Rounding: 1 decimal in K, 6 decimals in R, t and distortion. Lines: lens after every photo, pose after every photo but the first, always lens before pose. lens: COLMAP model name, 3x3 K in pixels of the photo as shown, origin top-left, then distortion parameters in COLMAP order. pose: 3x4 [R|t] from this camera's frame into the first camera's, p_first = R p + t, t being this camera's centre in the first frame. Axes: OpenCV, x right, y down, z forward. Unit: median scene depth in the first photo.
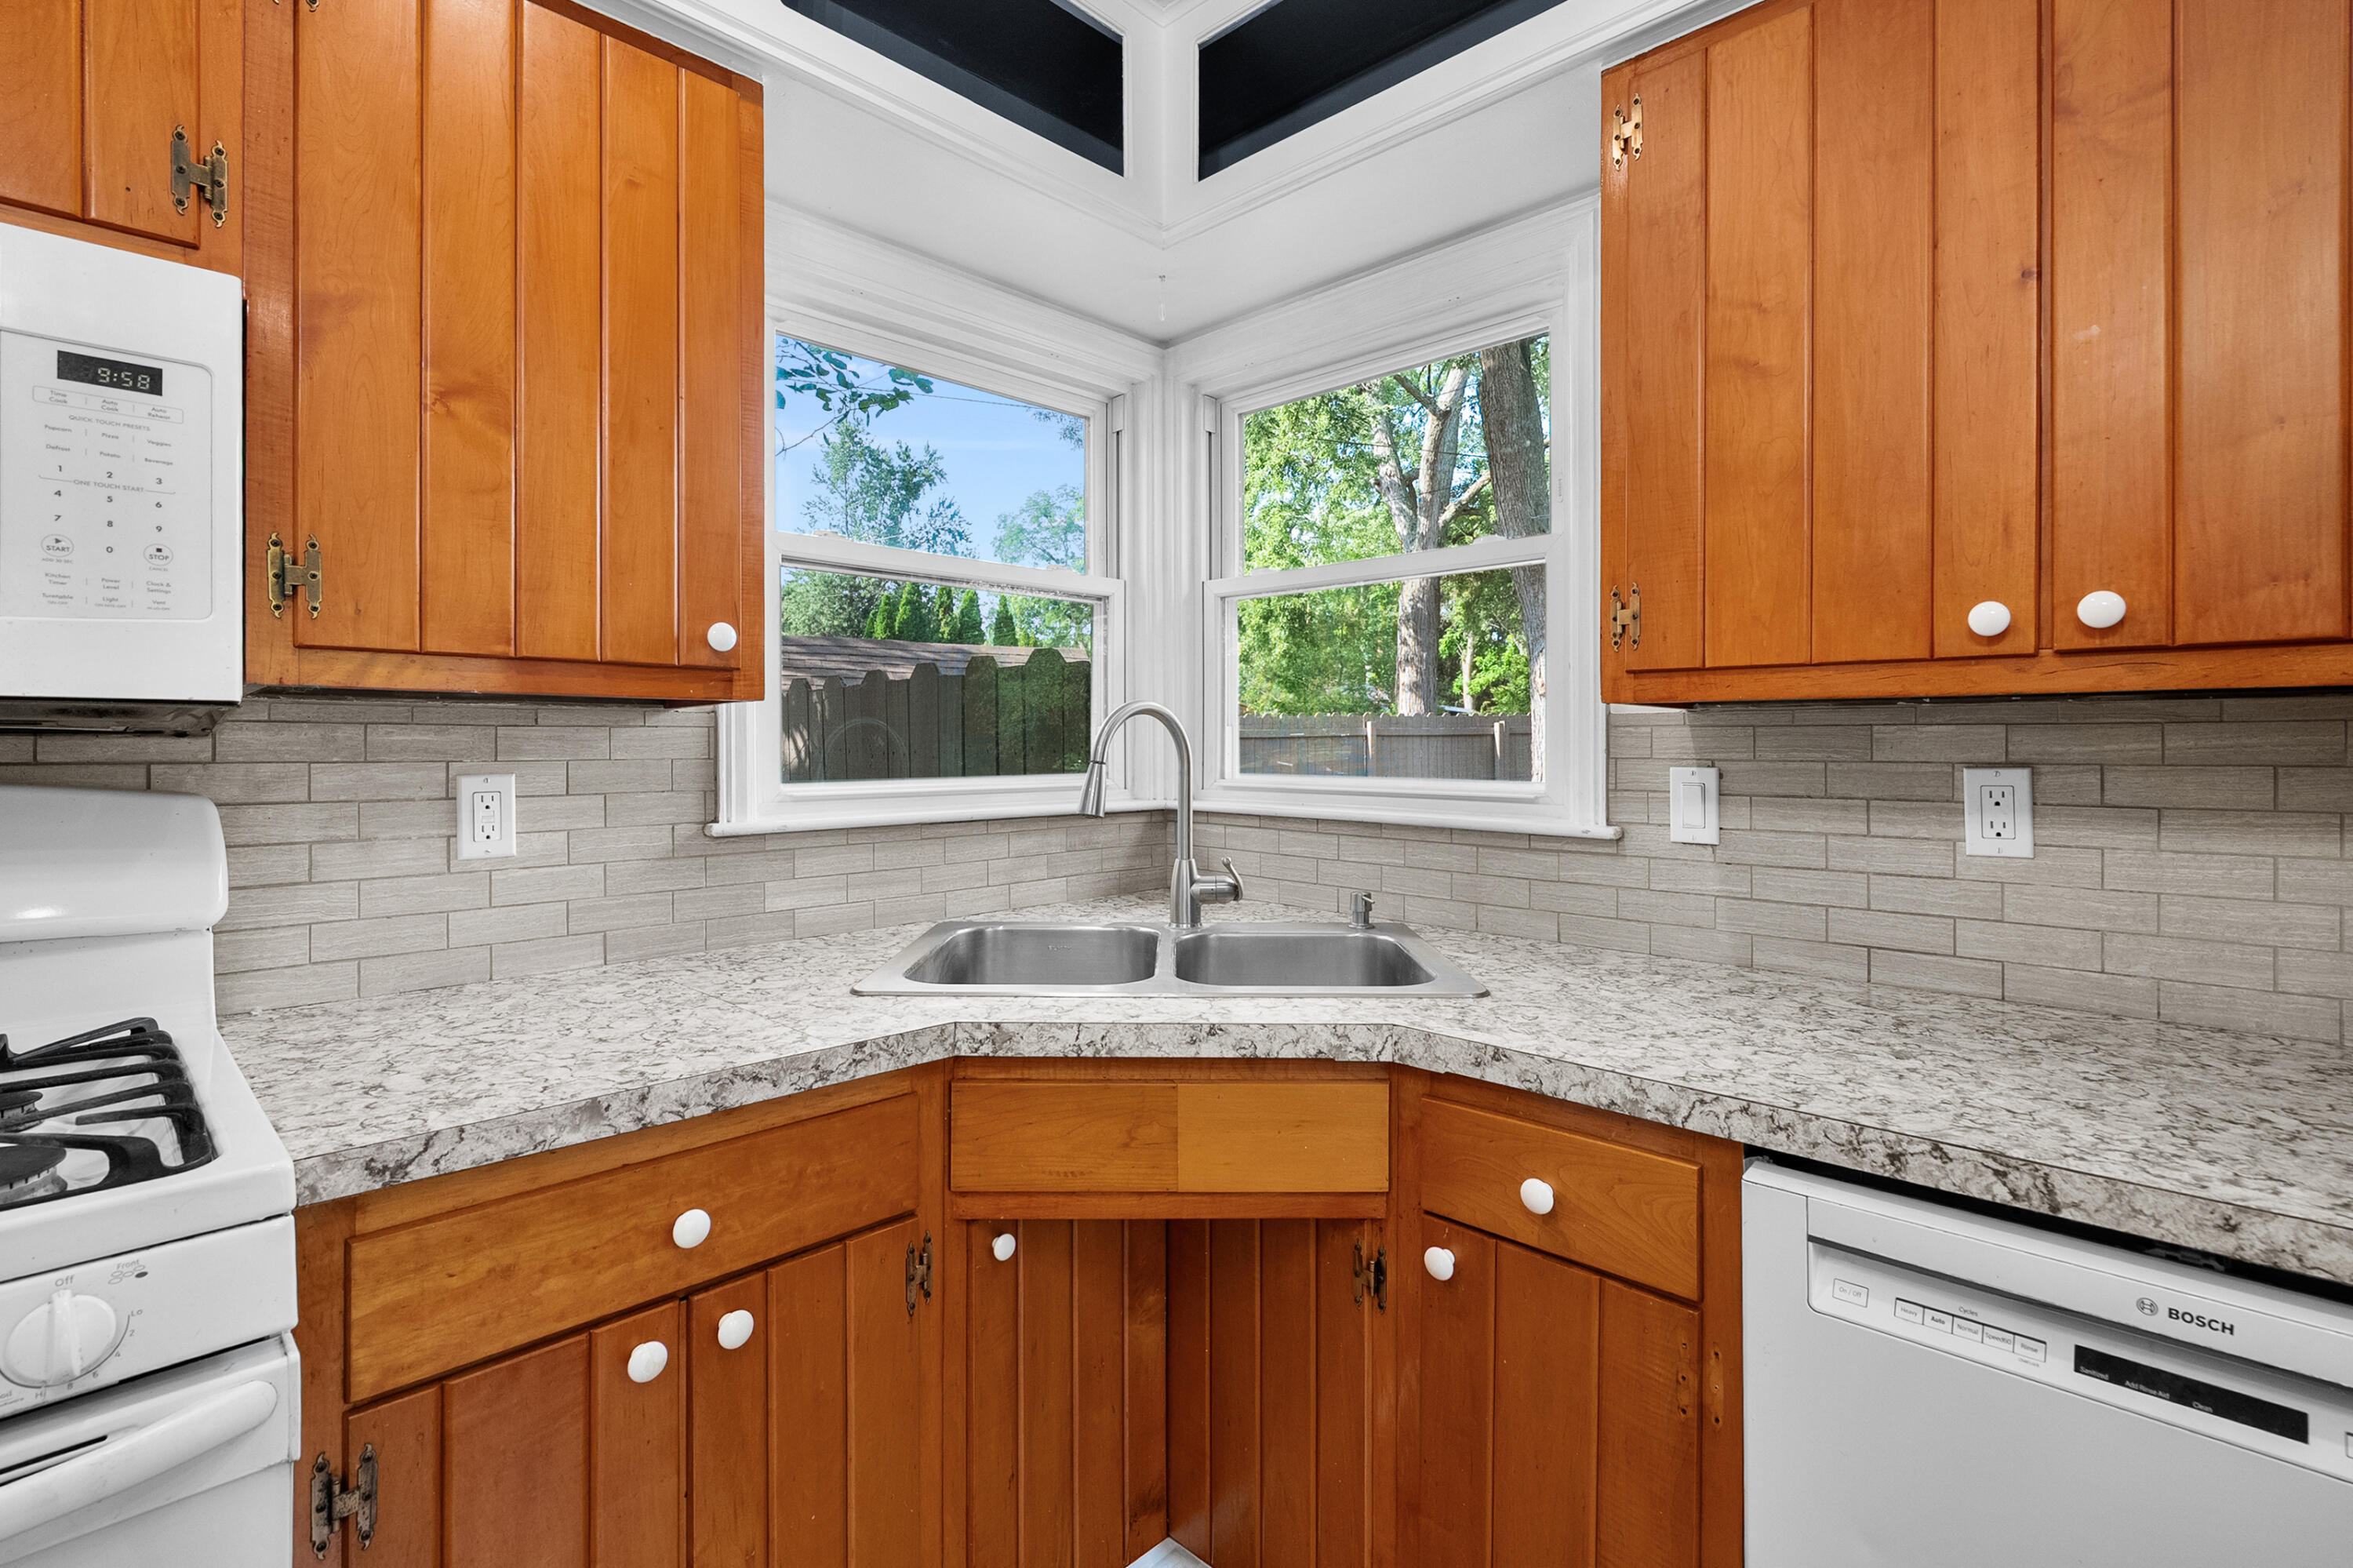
lens RADIAL K [[1078.6, 0, 1172.6], [0, 1078.6, 746.2], [0, 0, 1]] dist [-0.004714, -0.000572]
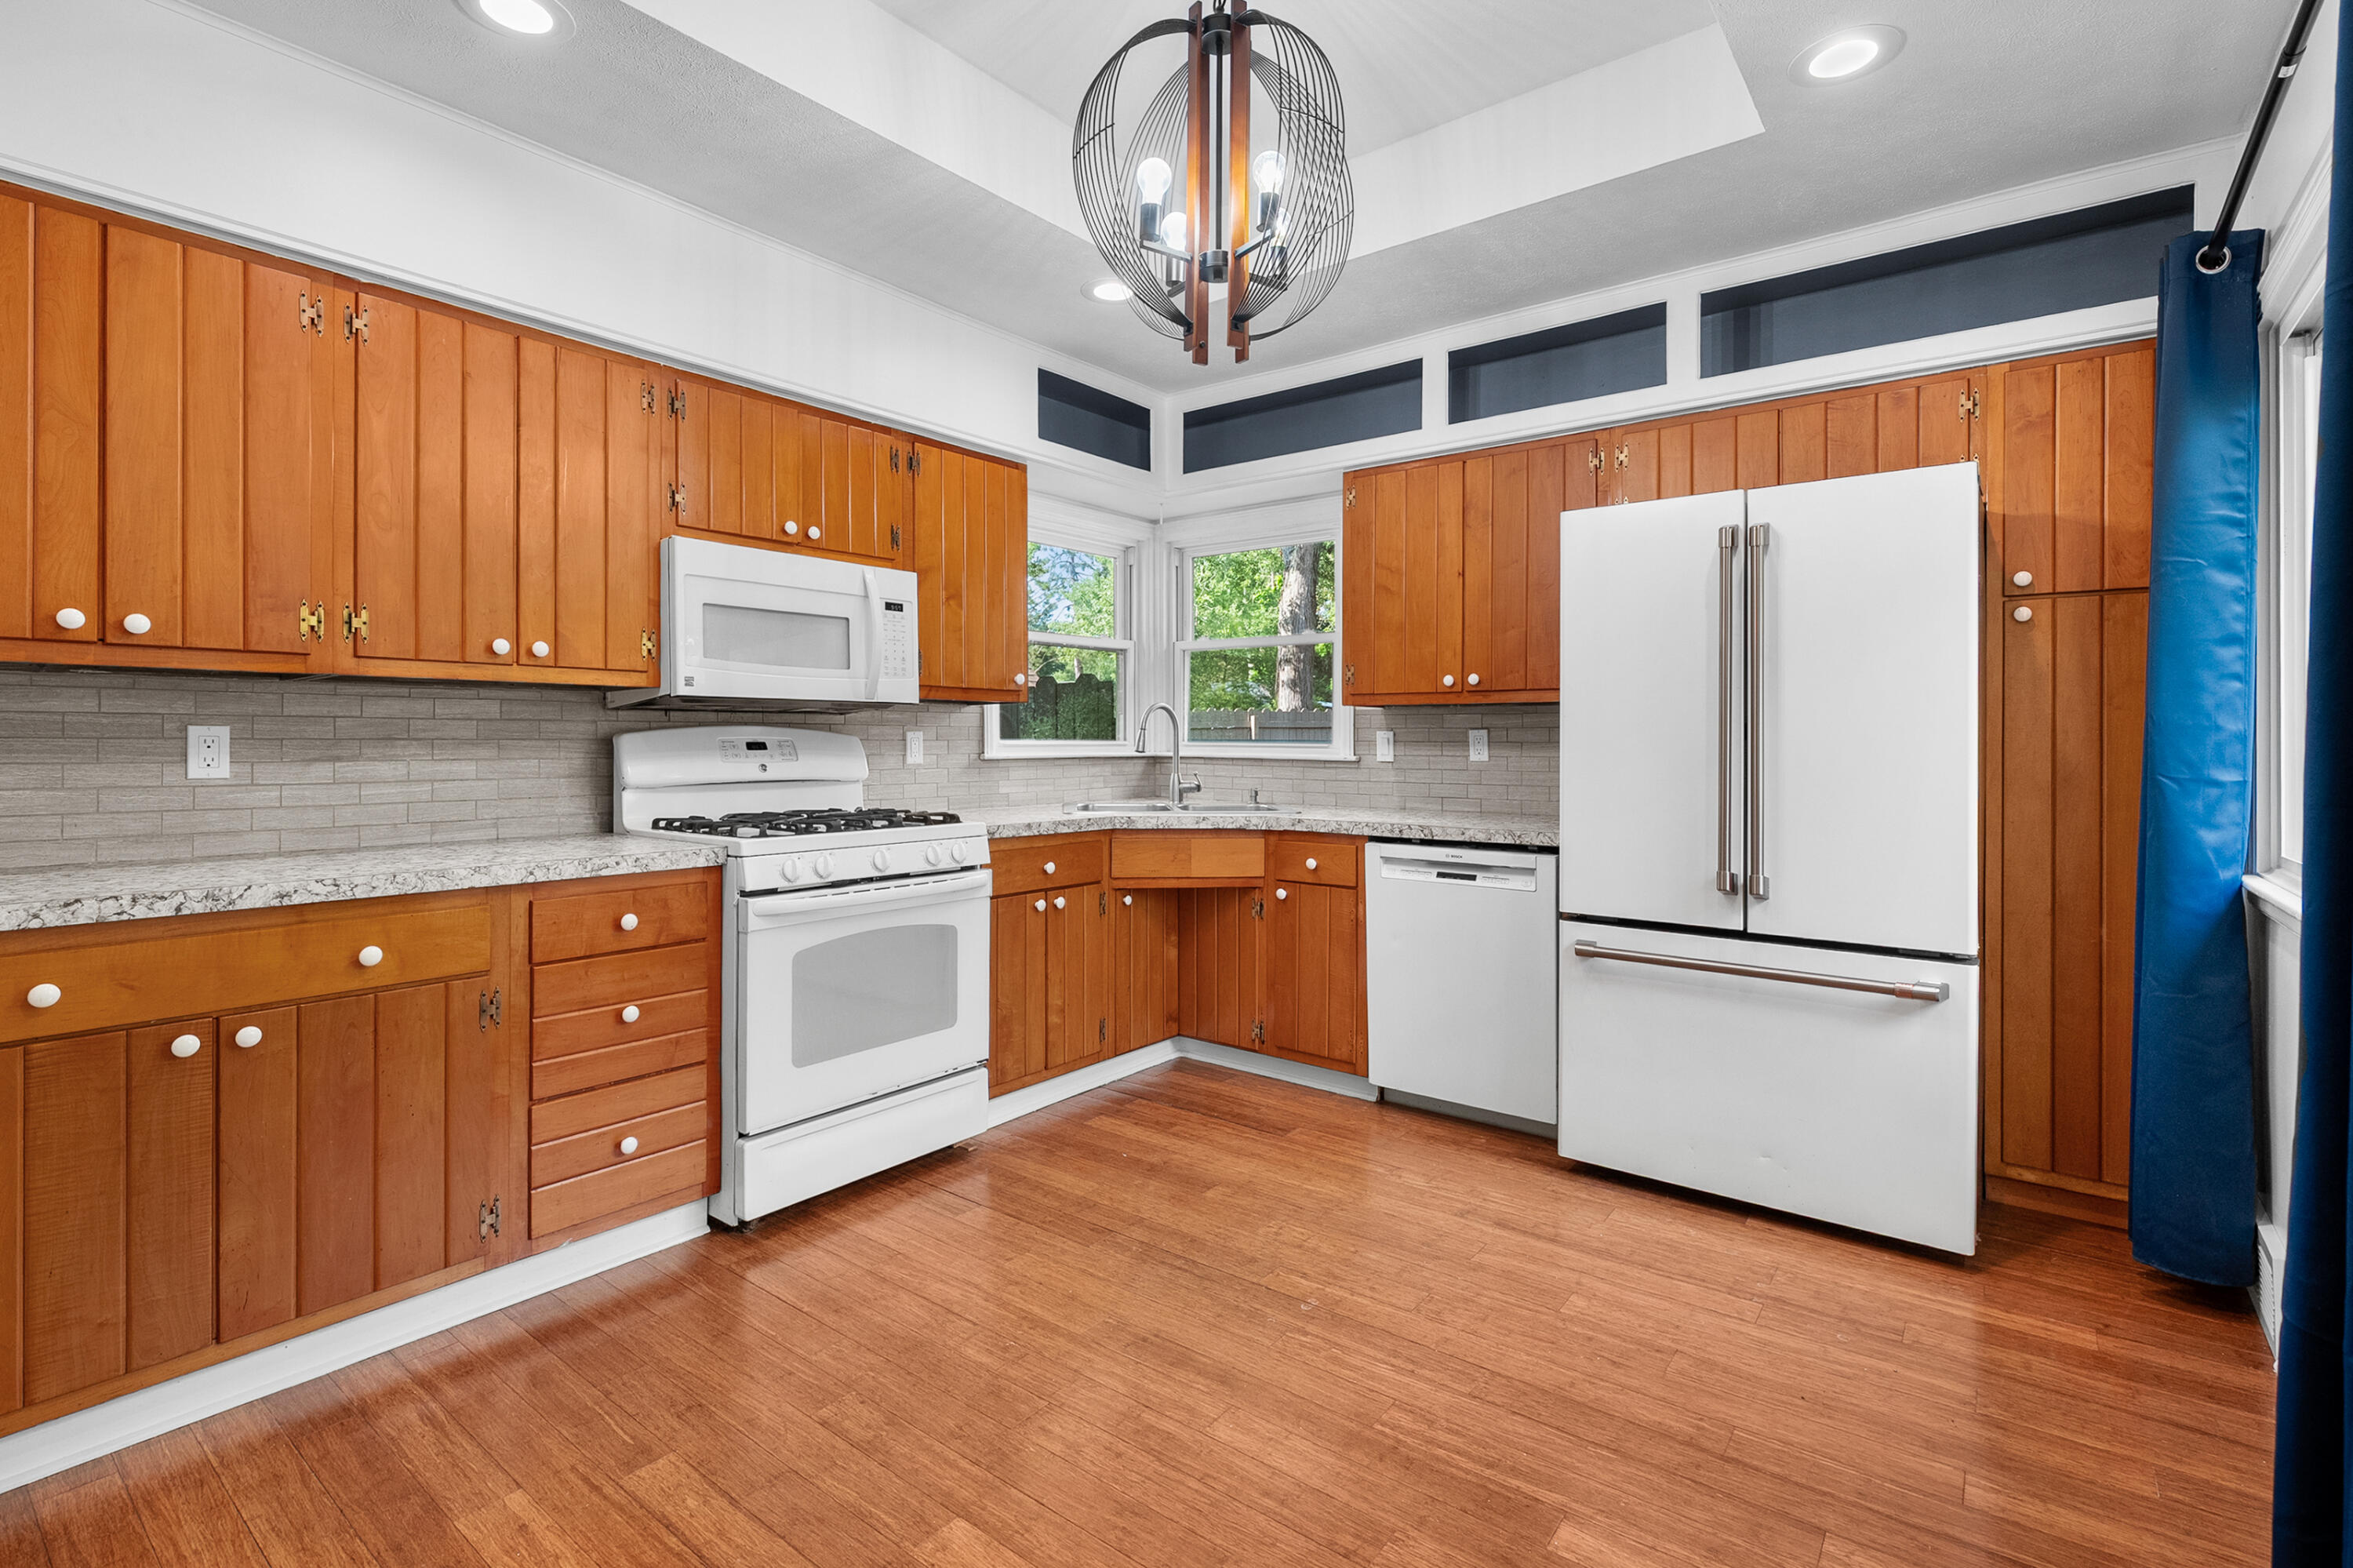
lens RADIAL K [[1078.6, 0, 1151.5], [0, 1078.6, 729.7], [0, 0, 1]] dist [-0.004714, -0.000572]
pose [[0.996097, 0.003773, 0.088183, -0.338860], [-0.002887, 0.999944, -0.010166, 0.052340], [-0.088217, 0.009872, 0.996052, -1.759886]]
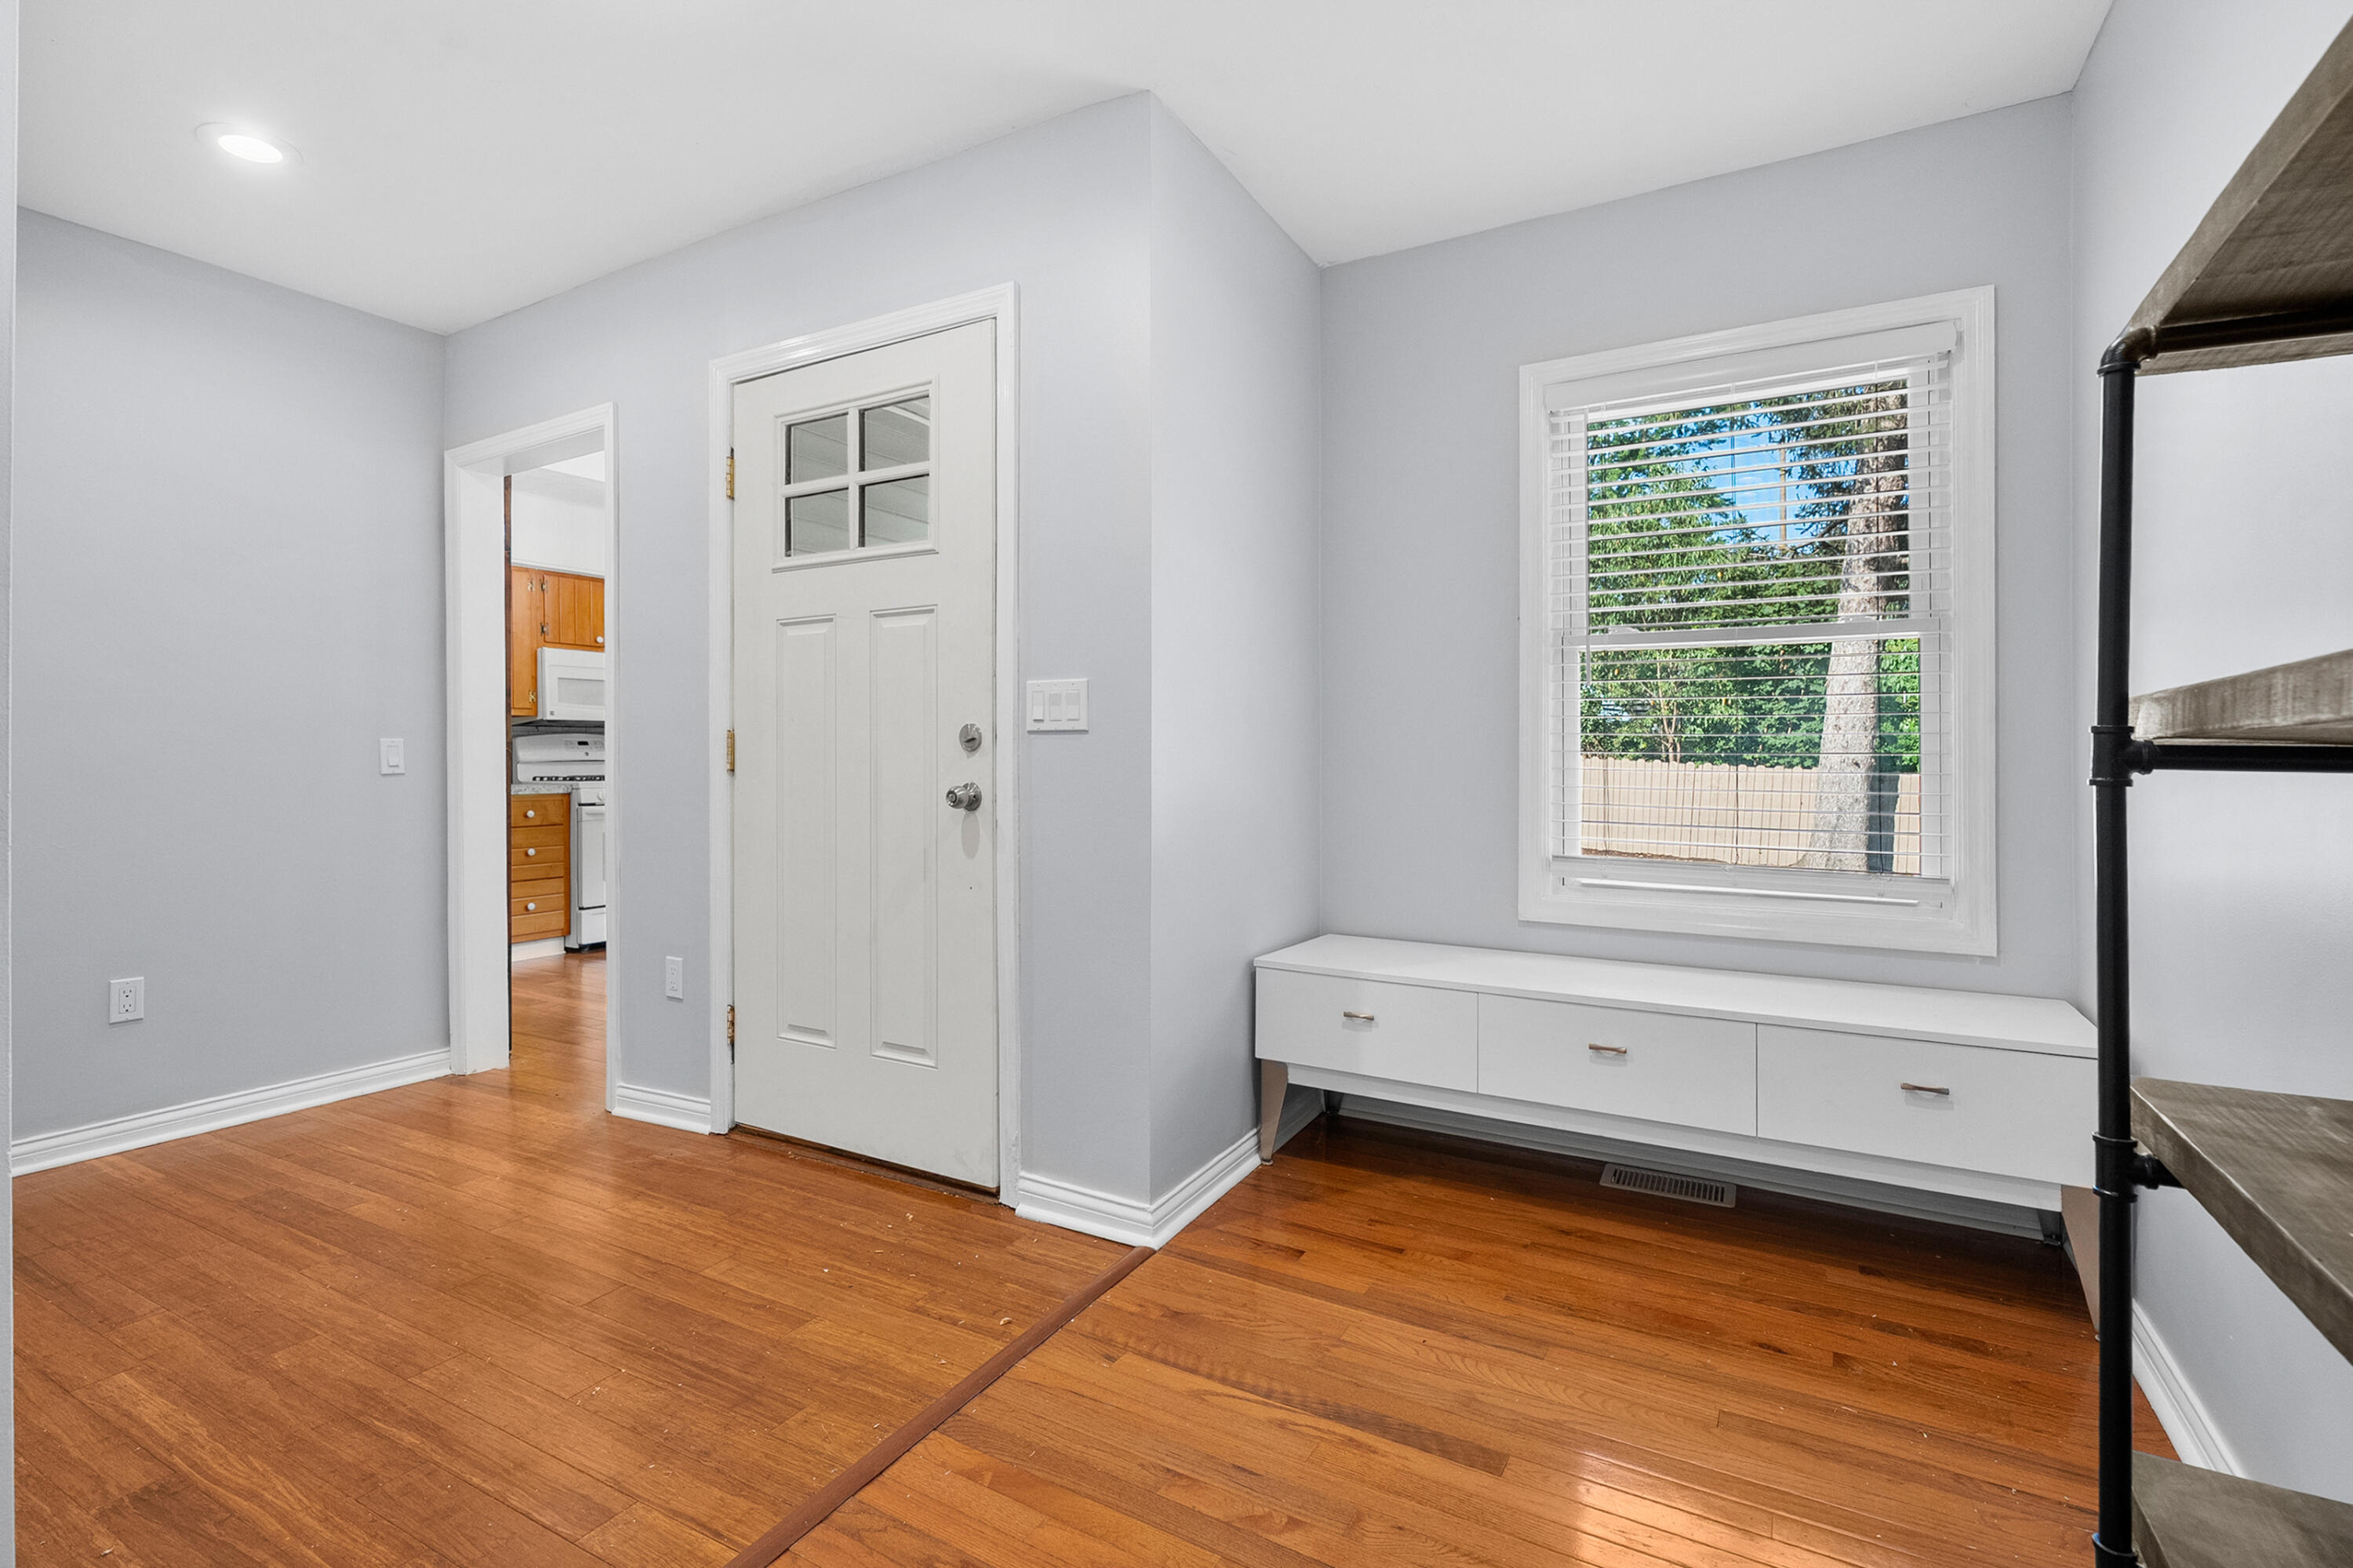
lens RADIAL K [[1078.6, 0, 1173.0], [0, 1078.6, 761.1], [0, 0, 1]] dist [-0.004714, -0.000572]
pose [[0.967089, -0.001807, 0.254430, 0.346589], [-0.000243, 0.999968, 0.008026, 0.106917], [-0.254436, -0.007823, 0.967058, -4.714164]]
